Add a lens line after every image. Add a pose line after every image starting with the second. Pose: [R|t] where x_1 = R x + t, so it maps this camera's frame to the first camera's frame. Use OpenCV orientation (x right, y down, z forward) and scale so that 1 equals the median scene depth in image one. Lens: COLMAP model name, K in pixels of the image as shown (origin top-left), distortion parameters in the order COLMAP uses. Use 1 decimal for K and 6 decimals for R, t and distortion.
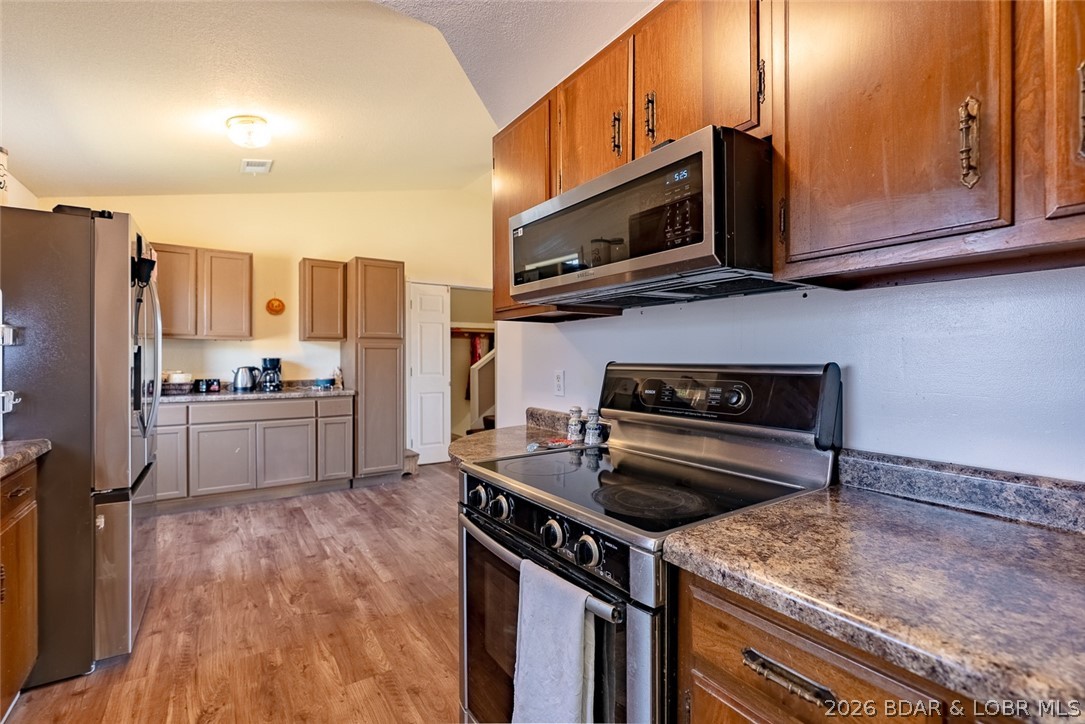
lens RADIAL K [[491.4, 0, 540.1], [0, 491.4, 358.5], [0, 0, 1]] dist [-0.007989, 0.002306]
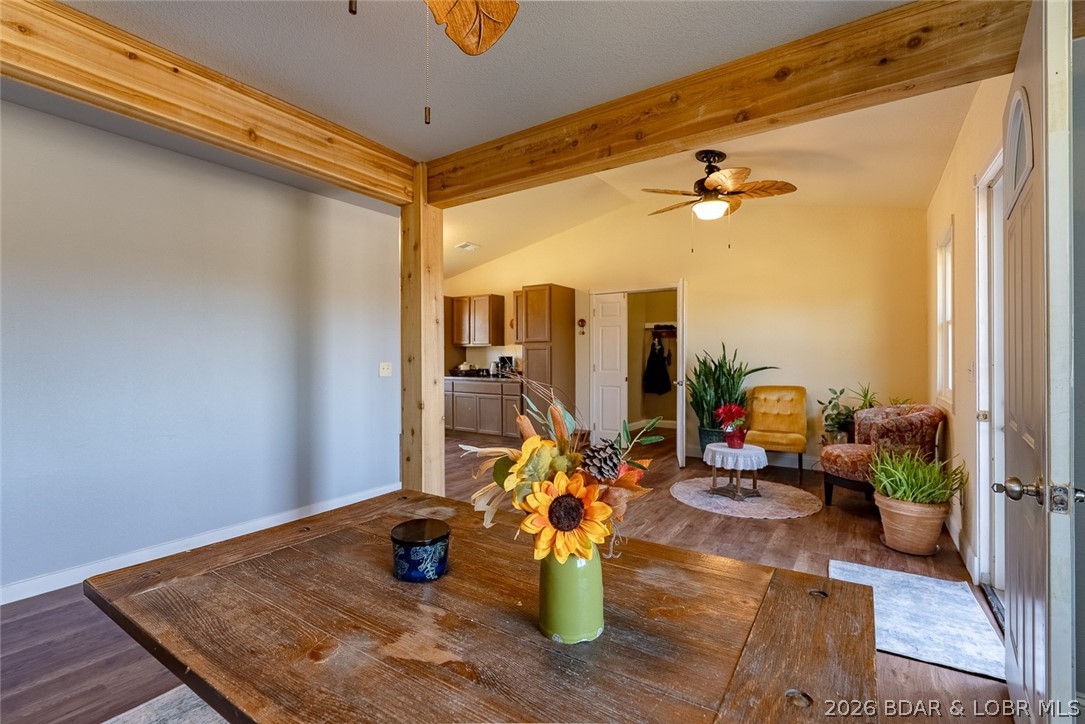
lens RADIAL K [[491.4, 0, 541.7], [0, 491.4, 357.7], [0, 0, 1]] dist [-0.007989, 0.002306]
pose [[0.390198, 0.002111, -0.920729, 1.131303], [0.001825, 0.999994, 0.003066, -0.002819], [0.920729, -0.002877, 0.390191, 0.559674]]
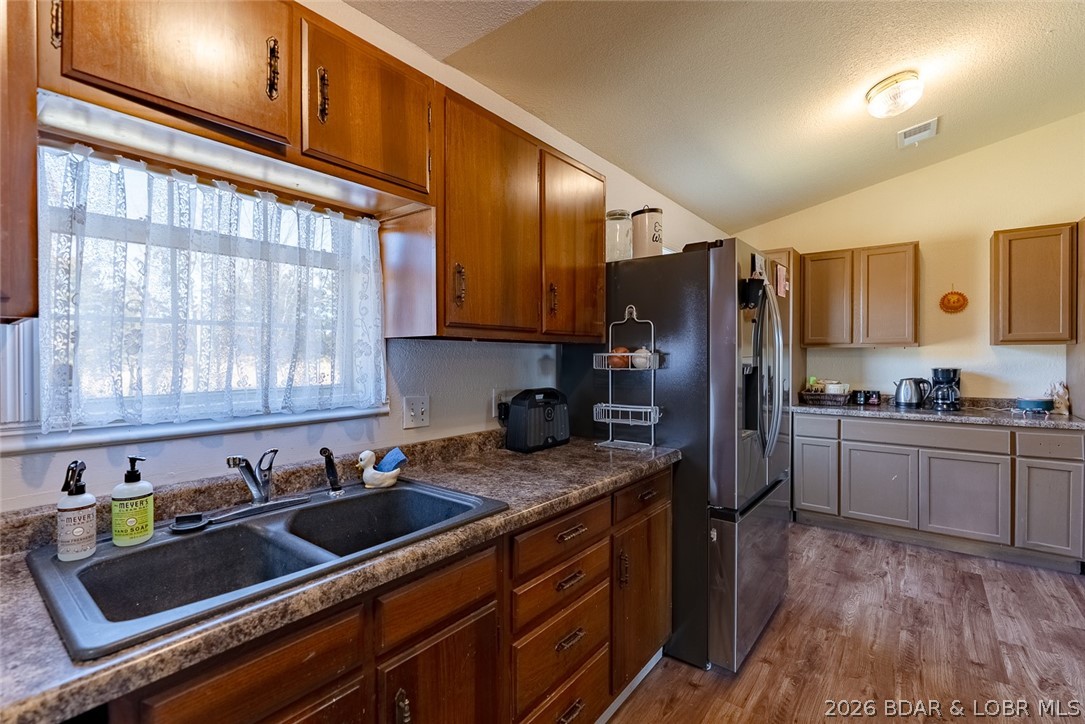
lens RADIAL K [[491.4, 0, 534.6], [0, 491.4, 360.6], [0, 0, 1]] dist [-0.007989, 0.002306]
pose [[0.308858, 0.007206, -0.951081, -0.003718], [0.004215, 0.999951, 0.008946, -0.027375], [0.951099, -0.006772, 0.308813, 0.146962]]
